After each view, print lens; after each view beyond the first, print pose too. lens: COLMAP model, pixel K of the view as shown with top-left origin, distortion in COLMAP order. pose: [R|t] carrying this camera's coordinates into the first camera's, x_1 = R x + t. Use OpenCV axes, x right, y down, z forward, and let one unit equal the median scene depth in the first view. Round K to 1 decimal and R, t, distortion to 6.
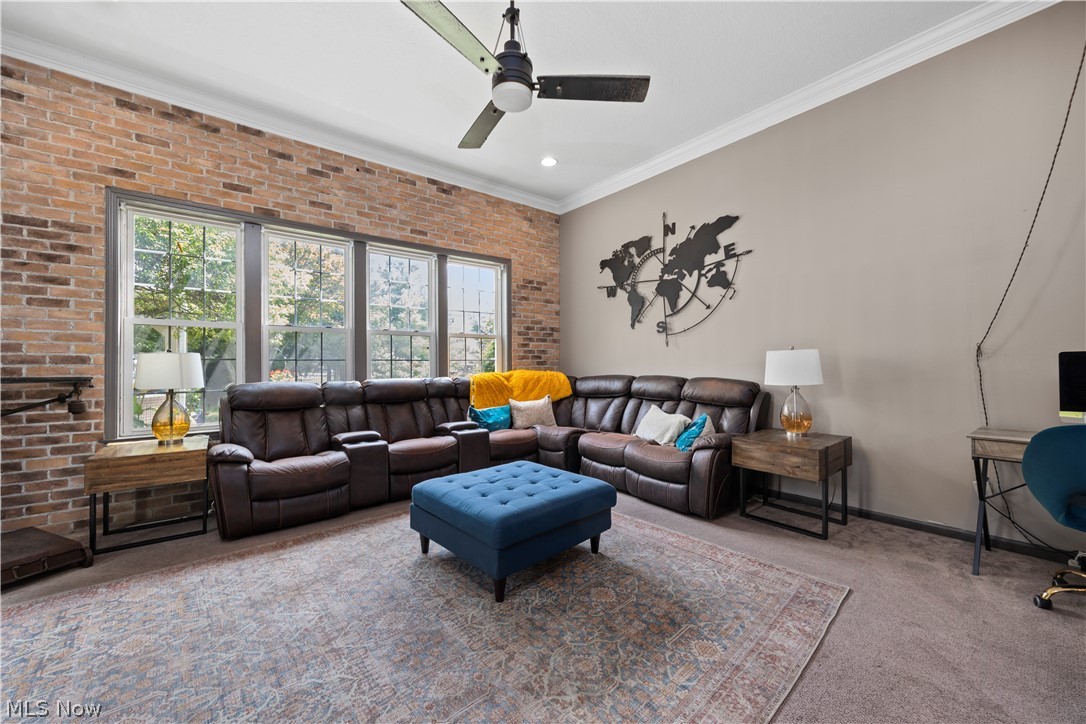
lens RADIAL K [[414.8, 0, 543.3], [0, 414.8, 360.0], [0, 0, 1]] dist [-0.004329, 0.000062]
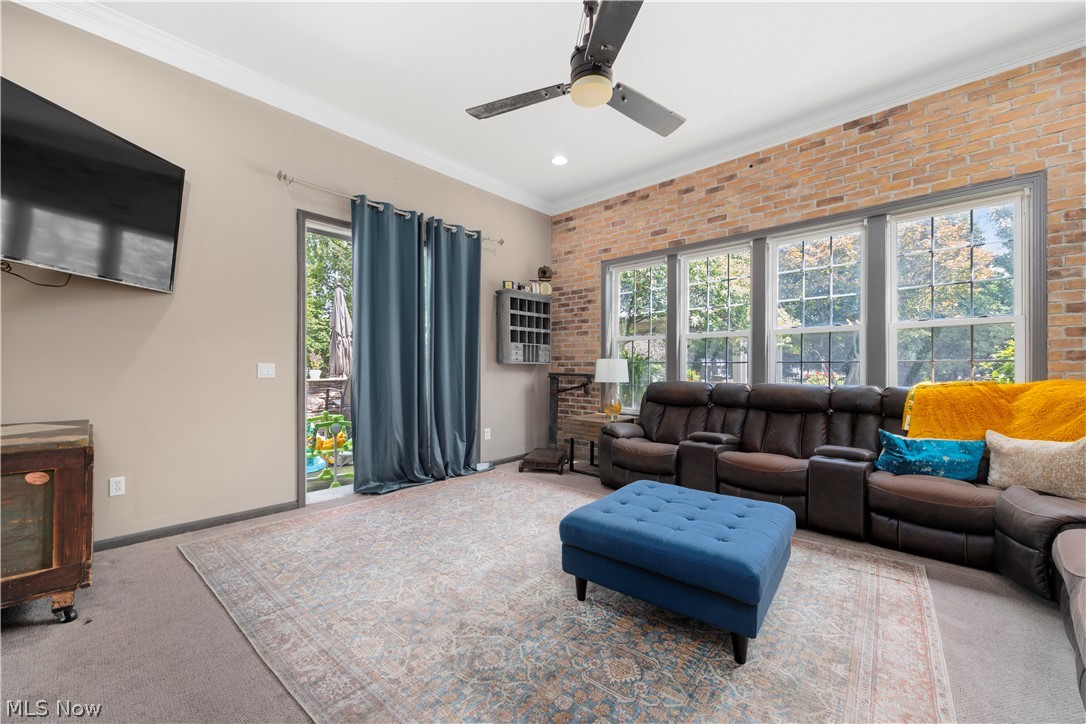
lens RADIAL K [[414.8, 0, 544.1], [0, 414.8, 366.8], [0, 0, 1]] dist [-0.004329, 0.000062]
pose [[0.157483, 0.004422, -0.987512, 0.620423], [0.007130, 0.999959, 0.005615, 0.000580], [0.987496, -0.007926, 0.157445, 0.525943]]
